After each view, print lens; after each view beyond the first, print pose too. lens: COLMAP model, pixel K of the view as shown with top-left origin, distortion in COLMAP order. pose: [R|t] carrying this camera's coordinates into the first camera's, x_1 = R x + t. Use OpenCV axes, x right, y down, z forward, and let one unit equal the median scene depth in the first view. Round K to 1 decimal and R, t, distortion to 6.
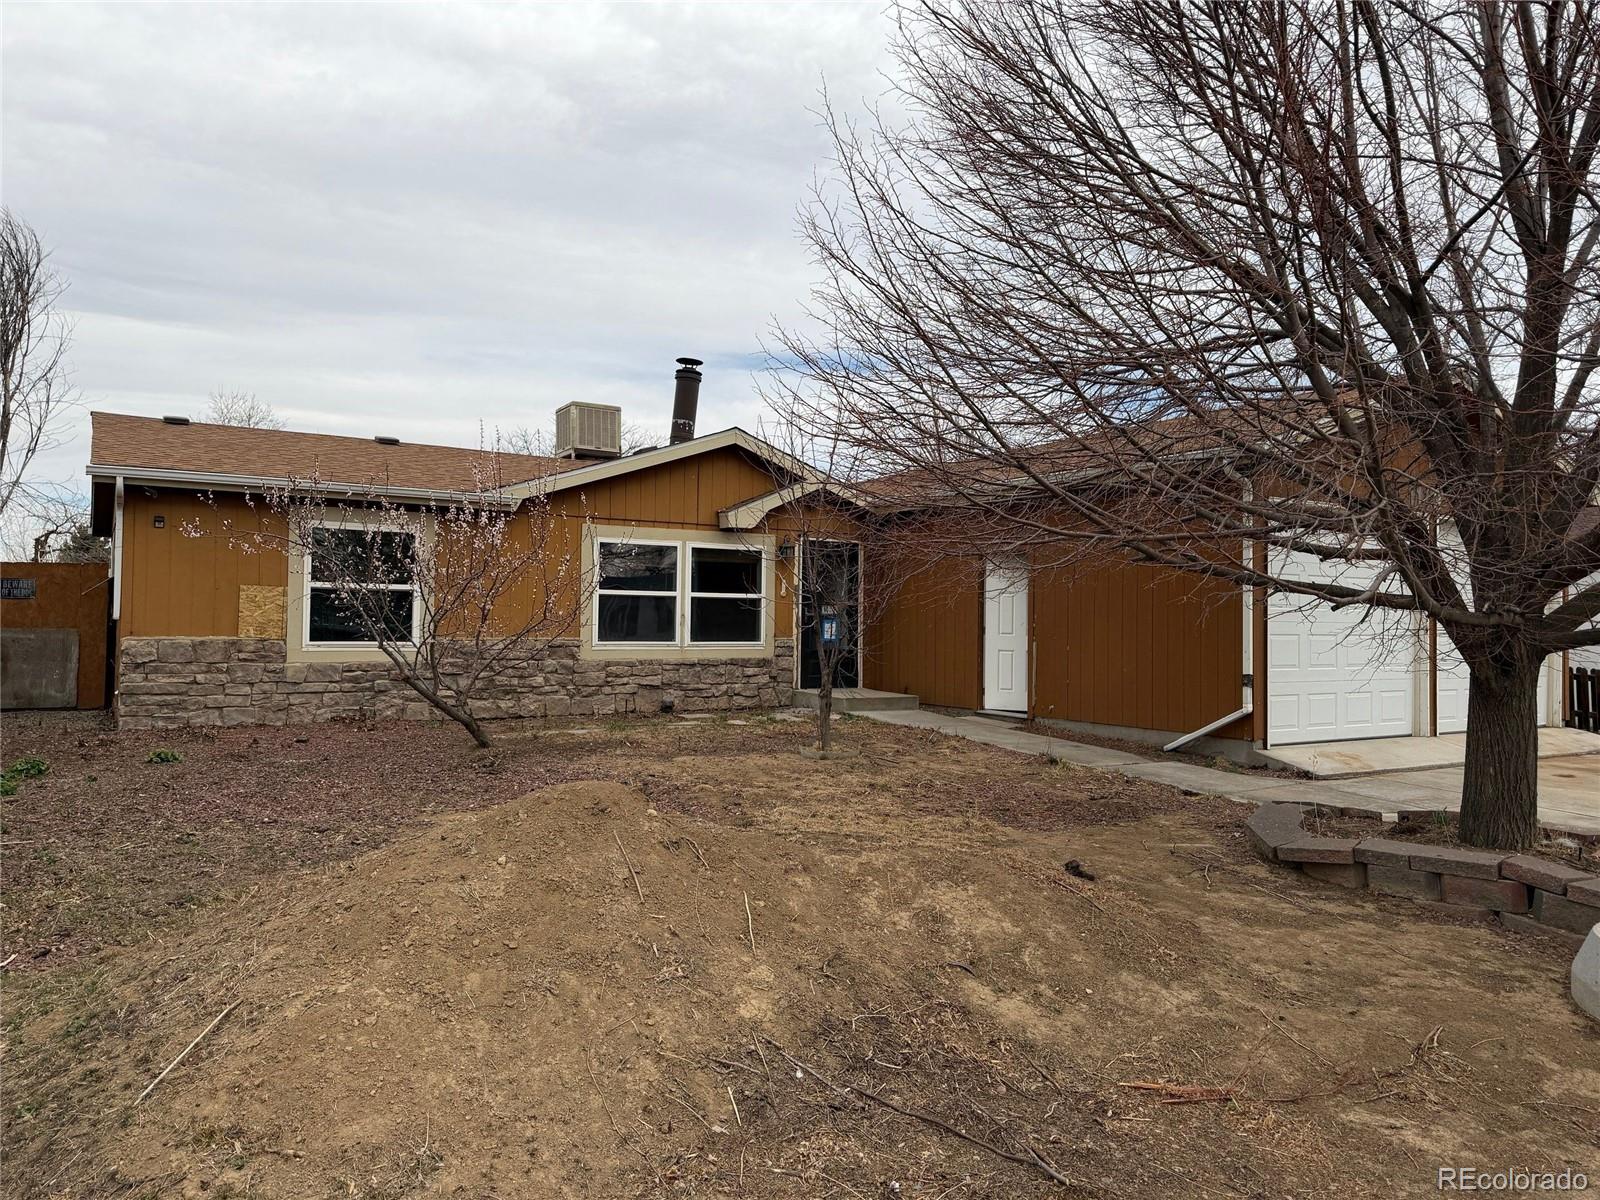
lens RADIAL K [[1144.2, 0, 807.6], [0, 1144.2, 611.9], [0, 0, 1]] dist [0.088300, -0.072063]
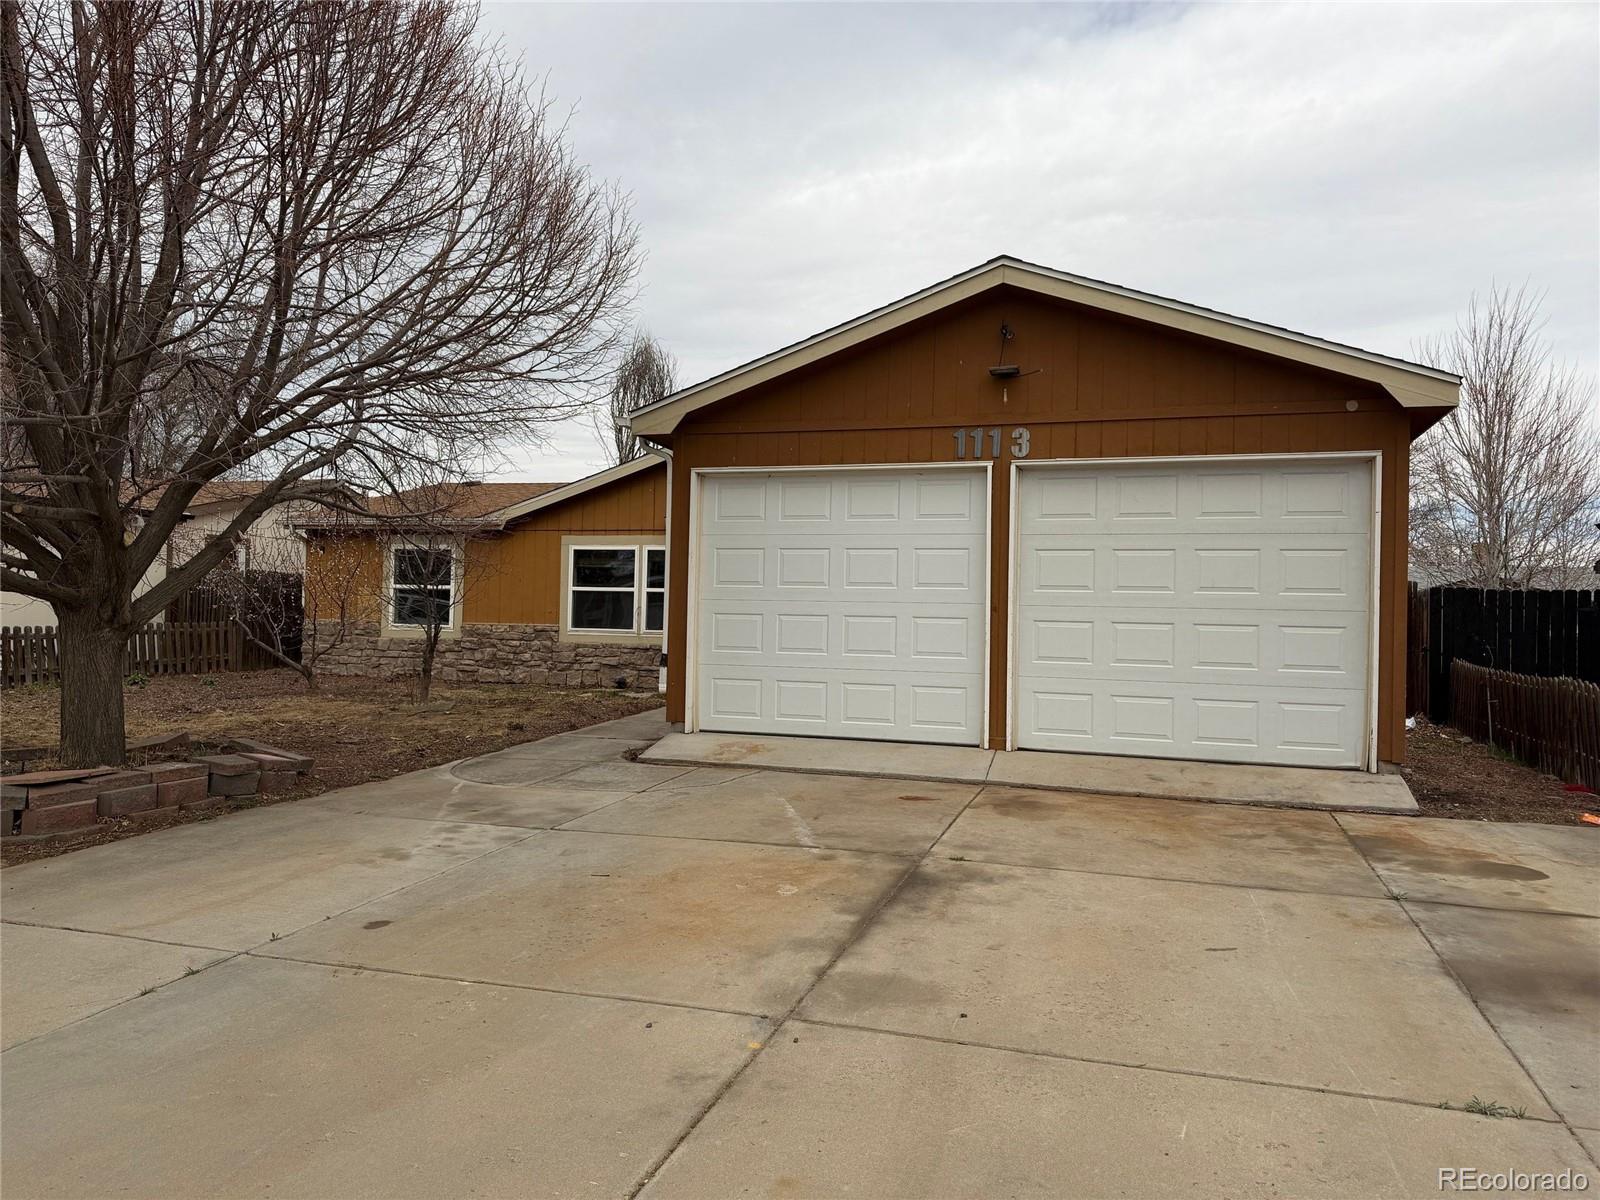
lens RADIAL K [[1144.2, 0, 807.6], [0, 1144.2, 611.9], [0, 0, 1]] dist [0.088300, -0.072063]
pose [[0.646832, -0.006471, -0.762605, 0.917888], [-0.006704, 0.999877, -0.014170, 0.023450], [0.762603, 0.014278, 0.646709, 0.364310]]
